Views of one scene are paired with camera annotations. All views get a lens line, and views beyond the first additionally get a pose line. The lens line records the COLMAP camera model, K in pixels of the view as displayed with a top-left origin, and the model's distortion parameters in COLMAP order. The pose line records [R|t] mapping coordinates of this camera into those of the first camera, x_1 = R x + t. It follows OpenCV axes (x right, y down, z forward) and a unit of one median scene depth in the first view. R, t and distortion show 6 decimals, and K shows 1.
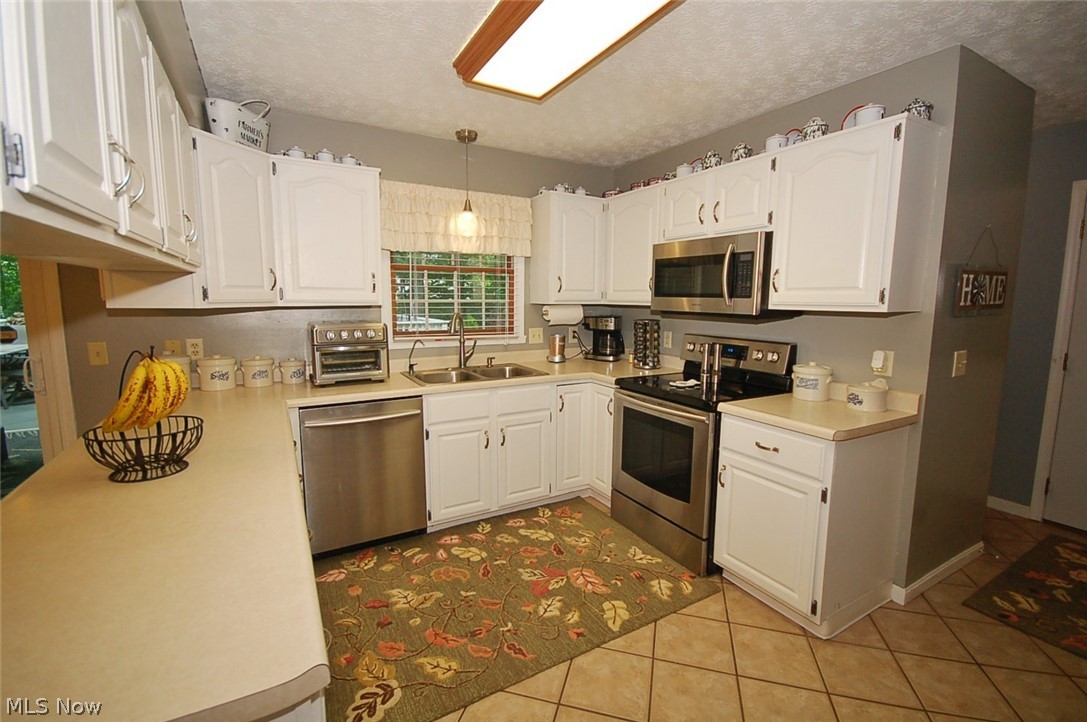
lens RADIAL K [[476.6, 0, 546.9], [0, 476.6, 361.5], [0, 0, 1]] dist [0.000307, -0.006726]
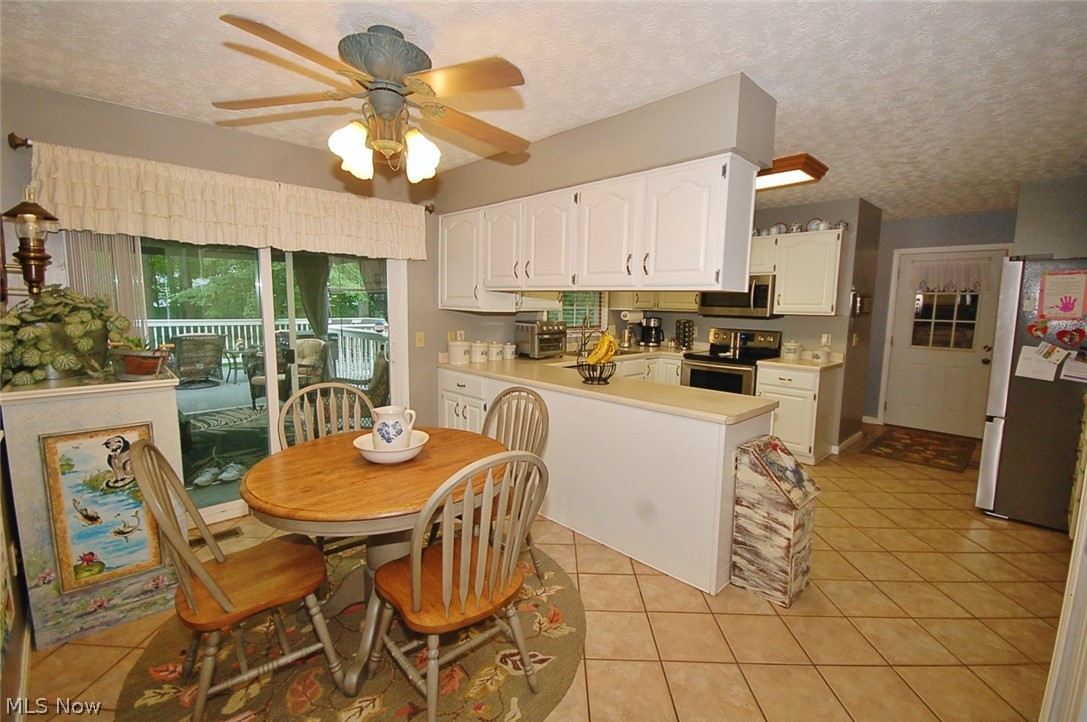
lens RADIAL K [[473.3, 0, 543.5], [0, 473.3, 361.0], [0, 0, 1]] dist [-0.000332, -0.008174]
pose [[0.972089, -0.020257, 0.233737, -0.827093], [0.022572, 0.999719, -0.007234, 0.070577], [-0.233525, 0.012308, 0.972273, -0.610373]]
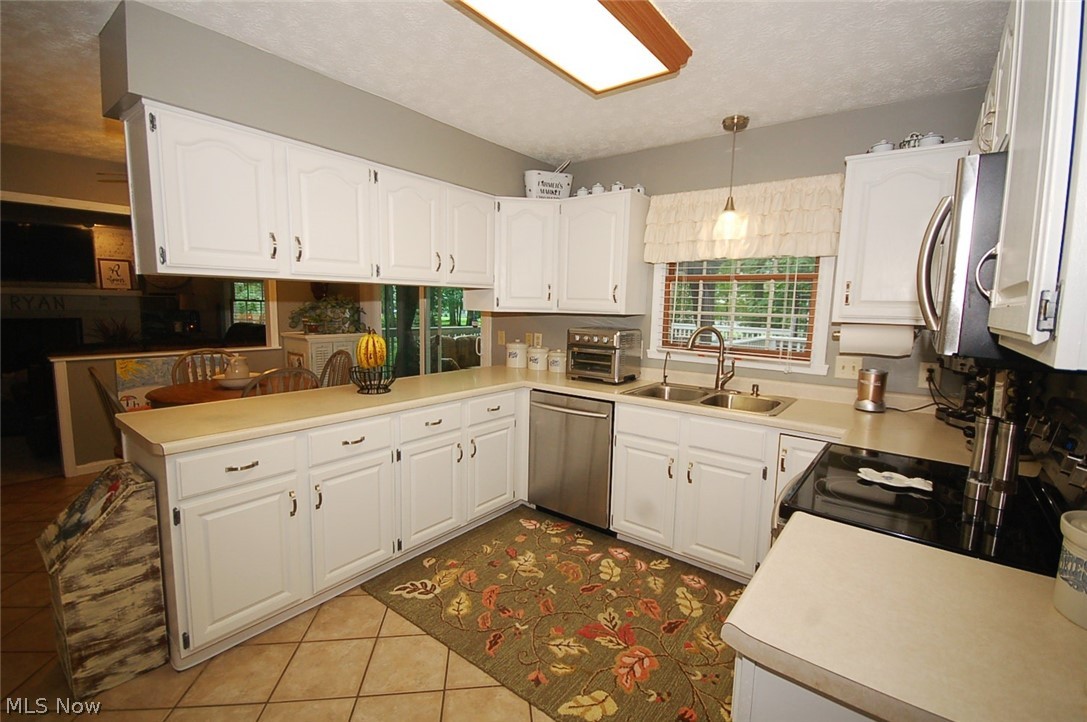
lens RADIAL K [[476.6, 0, 546.9], [0, 476.6, 361.5], [0, 0, 1]] dist [0.000307, -0.006726]
pose [[0.369723, 0.114431, -0.922069, 0.622517], [-0.143783, 0.987479, 0.064896, -0.060929], [0.917950, 0.108584, 0.381547, 0.455597]]
